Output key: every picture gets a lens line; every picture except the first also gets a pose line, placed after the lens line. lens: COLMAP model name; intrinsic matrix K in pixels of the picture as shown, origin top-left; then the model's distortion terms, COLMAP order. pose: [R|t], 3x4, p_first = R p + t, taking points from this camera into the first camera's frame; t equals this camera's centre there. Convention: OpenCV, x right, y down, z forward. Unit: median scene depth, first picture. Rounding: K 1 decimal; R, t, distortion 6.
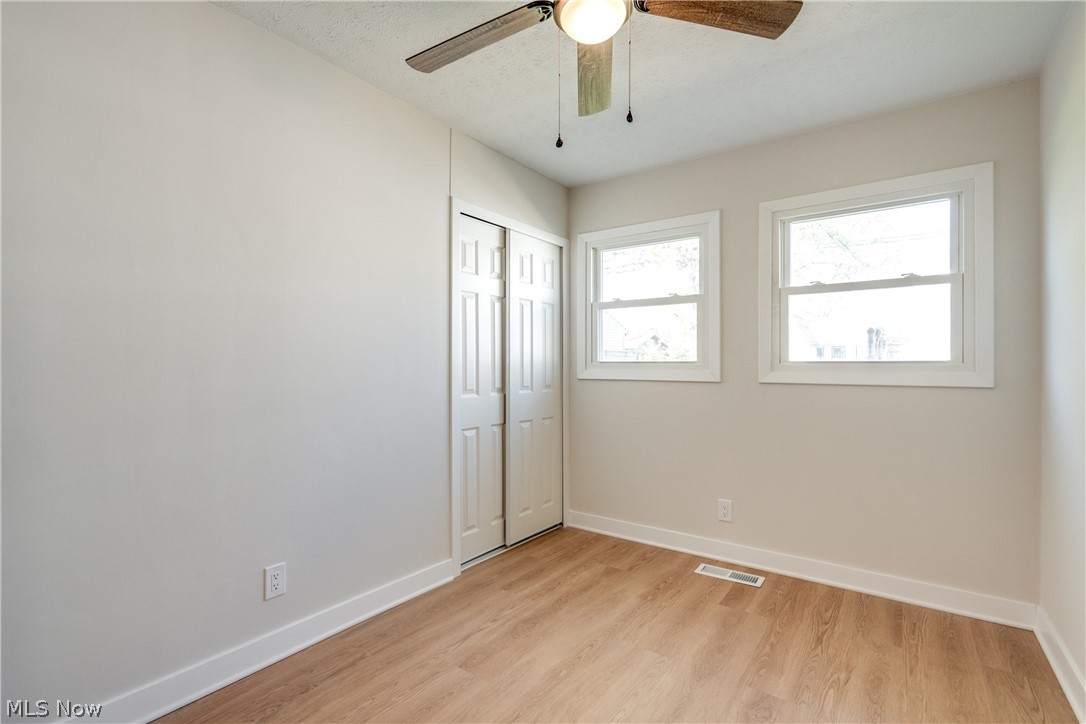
lens RADIAL K [[508.8, 0, 543.0], [0, 508.8, 362.0], [0, 0, 1]] dist [-0.006069, -0.000071]
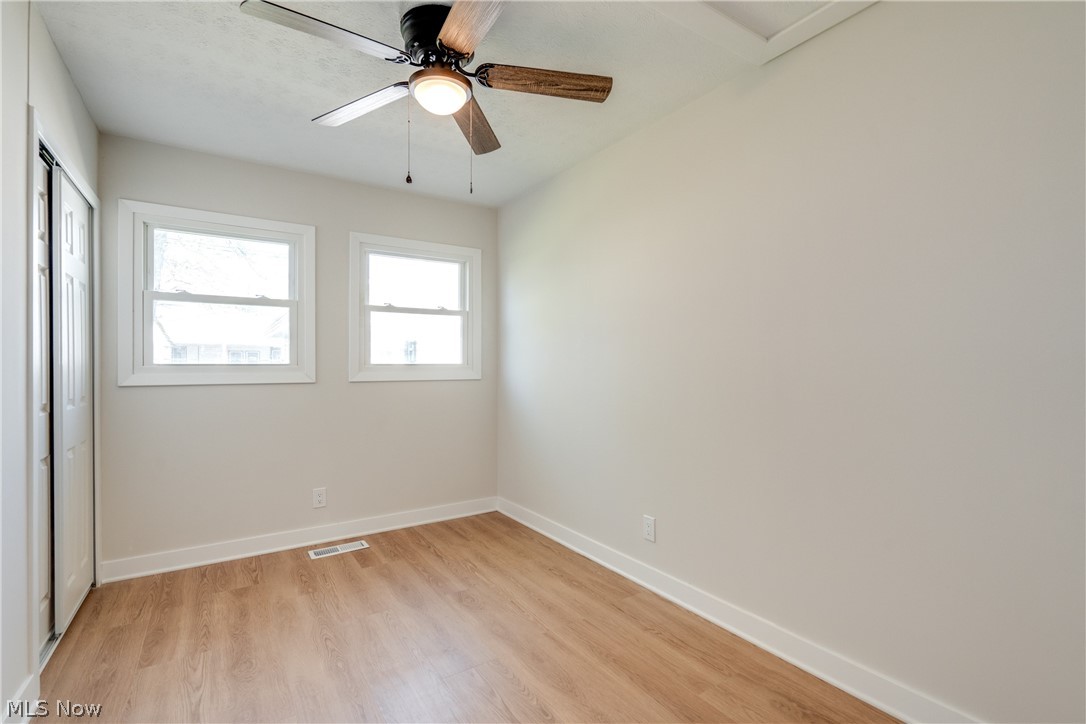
lens RADIAL K [[495.7, 0, 545.7], [0, 495.7, 363.3], [0, 0, 1]] dist [-0.002712, -0.000172]
pose [[0.335898, -0.000201, 0.941898, -0.540202], [-0.002227, 0.999997, 0.001007, -0.005381], [-0.941896, -0.002436, 0.335897, 0.184029]]
